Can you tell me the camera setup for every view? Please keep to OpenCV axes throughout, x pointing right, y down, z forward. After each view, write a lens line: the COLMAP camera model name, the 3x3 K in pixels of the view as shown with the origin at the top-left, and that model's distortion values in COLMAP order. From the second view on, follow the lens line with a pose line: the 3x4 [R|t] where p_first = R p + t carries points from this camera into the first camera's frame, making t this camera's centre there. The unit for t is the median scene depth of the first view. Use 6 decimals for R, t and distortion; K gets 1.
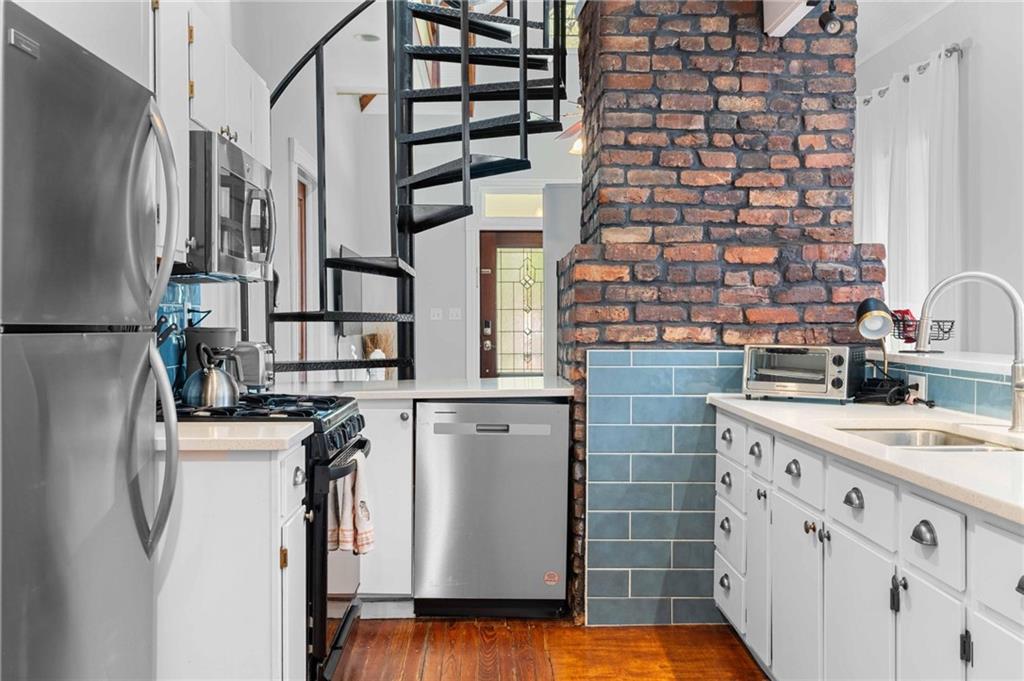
lens RADIAL K [[998.6, 0, 512.0], [0, 998.6, 340.5], [0, 0, 1]] dist [0.008178, 0.003021]
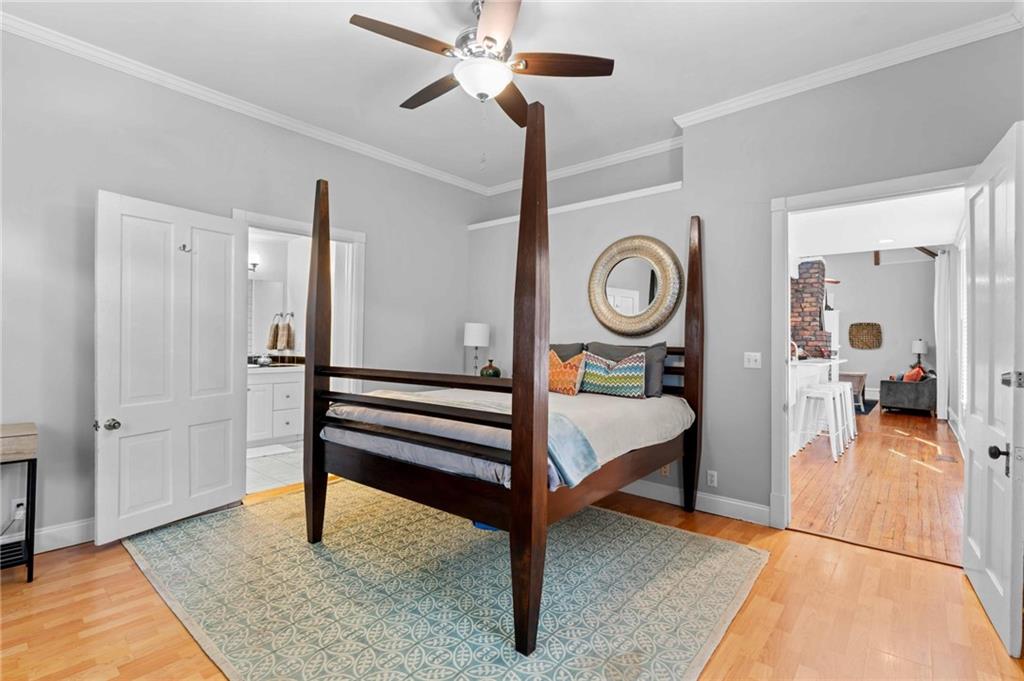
lens RADIAL K [[468.7, 0, 512.0], [0, 468.7, 340.5], [0, 0, 1]] dist [0.000609, 0.000239]
pose [[0.743972, 0.011849, -0.668106, 0.675433], [-0.029641, 0.999444, -0.015282, 0.004503], [0.667553, 0.031172, 0.743910, -1.145197]]
